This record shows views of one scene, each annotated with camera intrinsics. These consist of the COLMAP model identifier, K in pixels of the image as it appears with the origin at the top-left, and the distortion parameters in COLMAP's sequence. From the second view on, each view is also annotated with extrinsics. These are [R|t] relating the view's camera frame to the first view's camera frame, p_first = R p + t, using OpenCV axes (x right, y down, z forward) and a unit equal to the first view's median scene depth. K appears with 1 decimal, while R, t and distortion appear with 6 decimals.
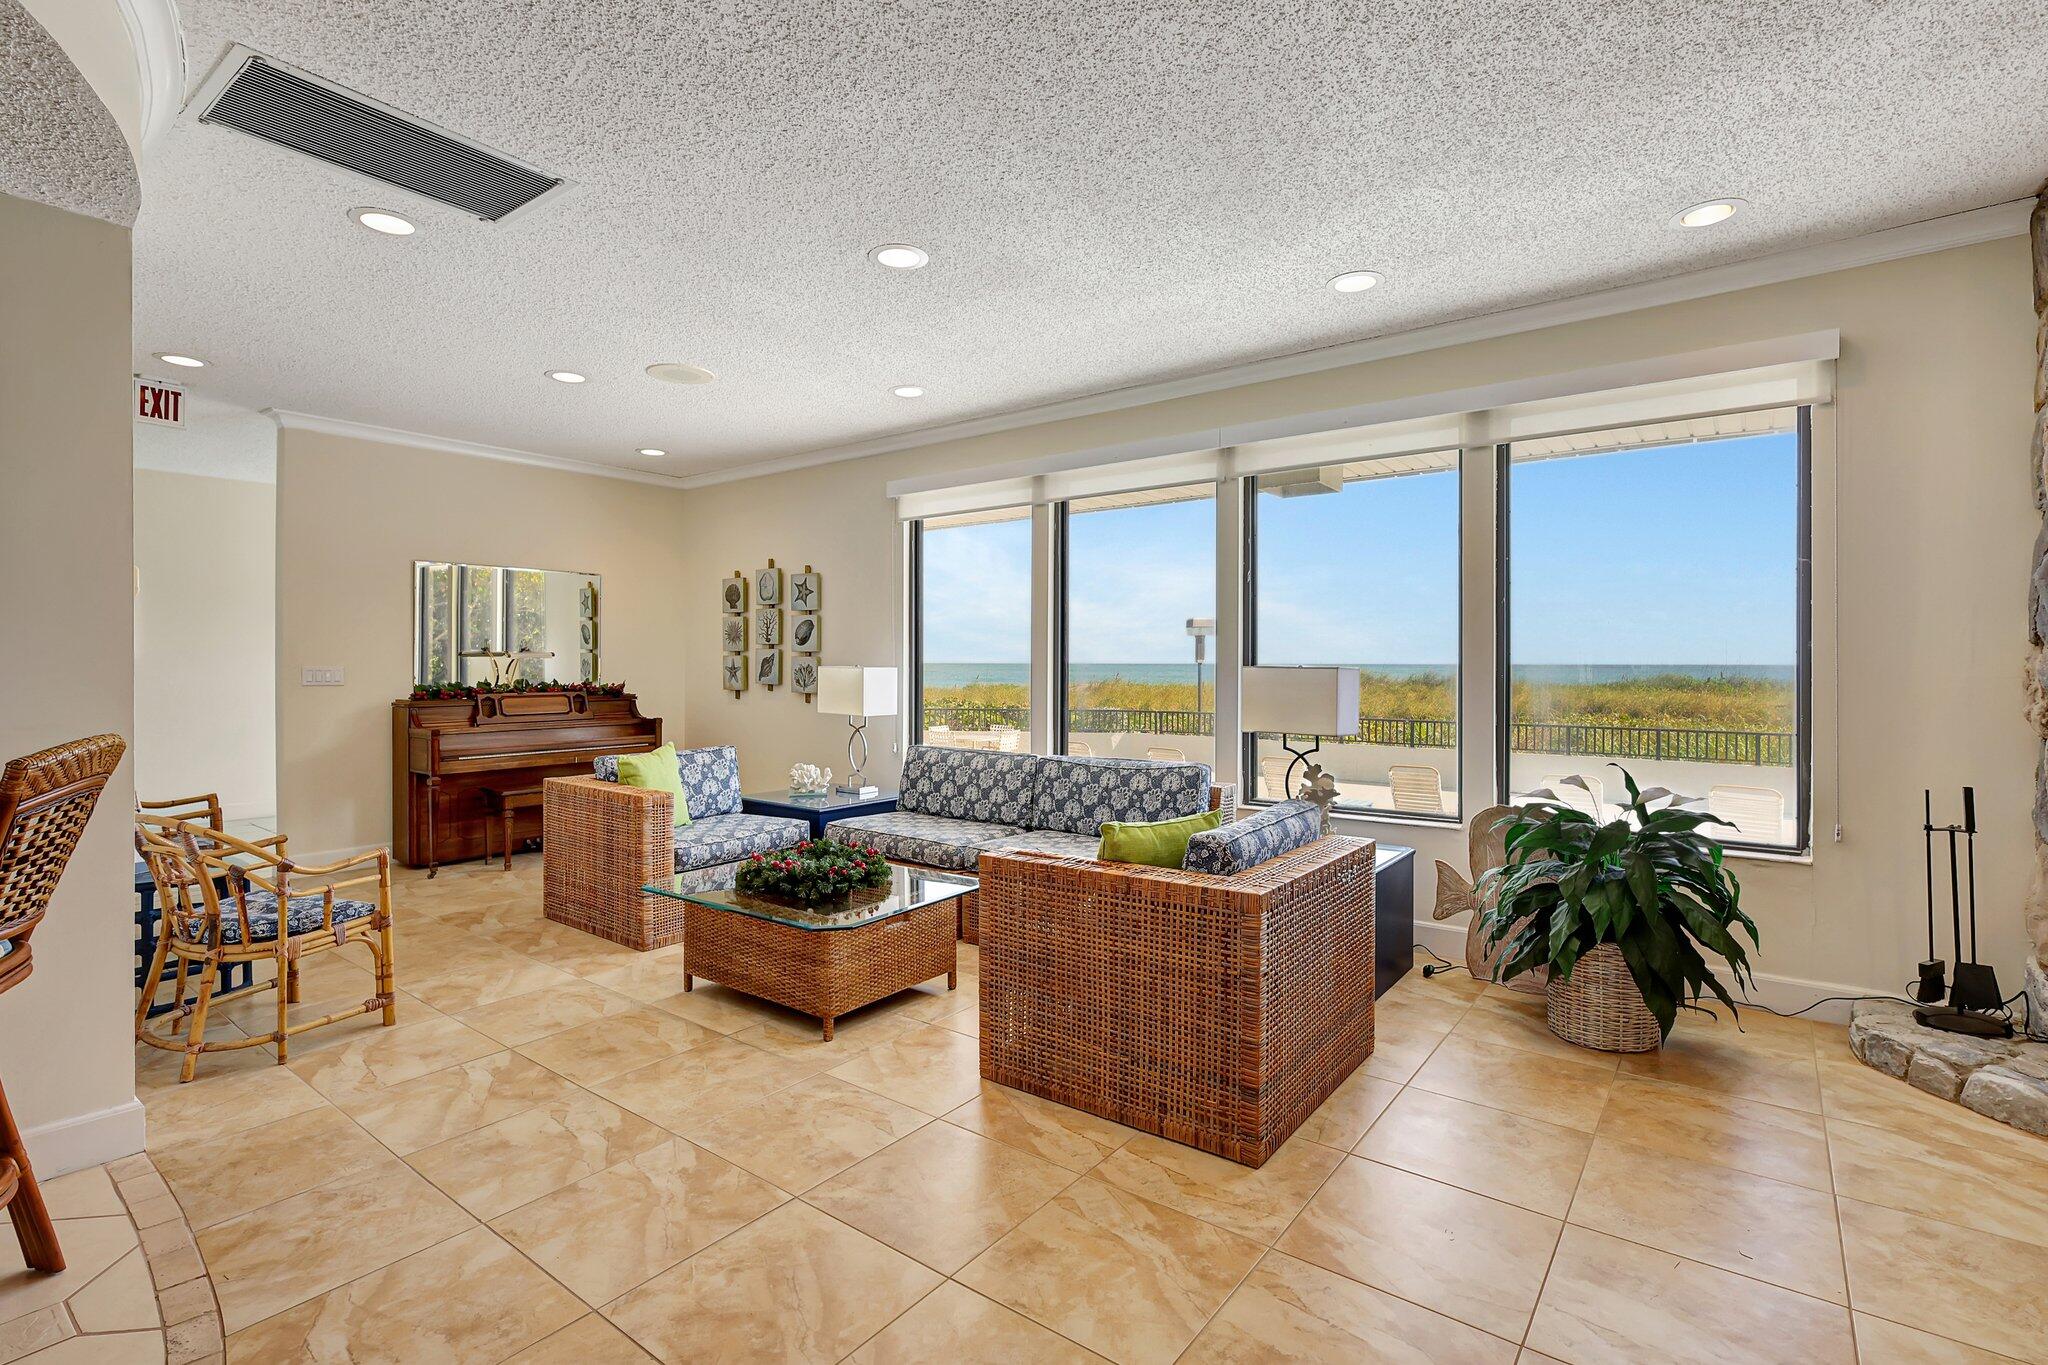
lens RADIAL K [[953.2, 0, 1037.7], [0, 953.2, 670.3], [0, 0, 1]] dist [-0.000417, 0.000057]
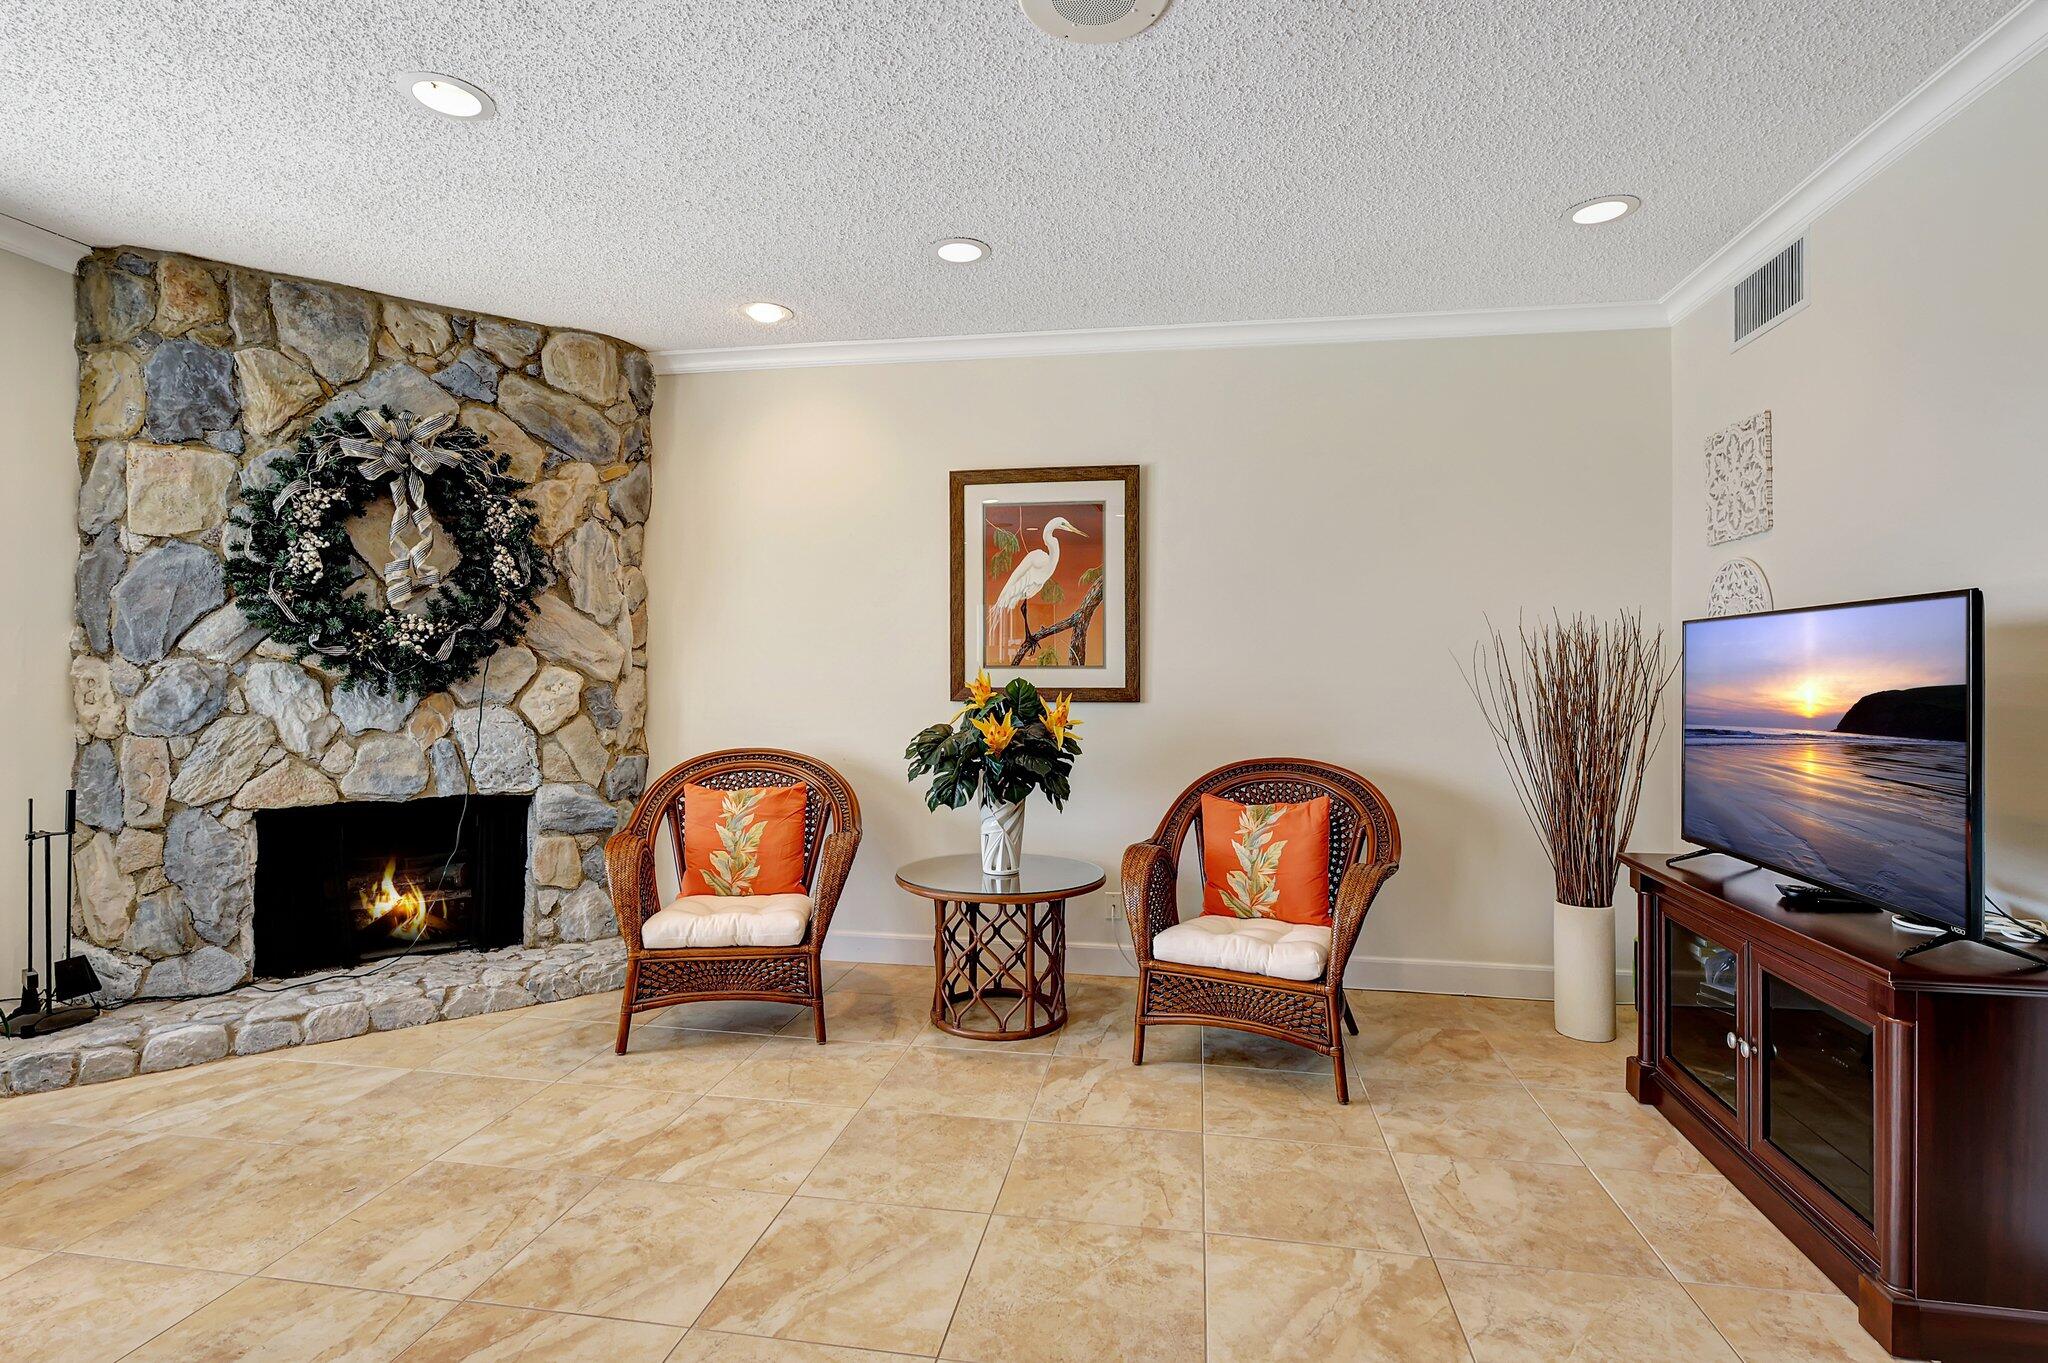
lens RADIAL K [[953.2, 0, 1036.0], [0, 953.2, 677.3], [0, 0, 1]] dist [-0.000417, 0.000057]
pose [[-0.454041, 0.001217, 0.890980, -0.463077], [0.005408, 0.999984, 0.001390, 0.003485], [-0.890964, 0.005450, -0.454041, 0.565428]]
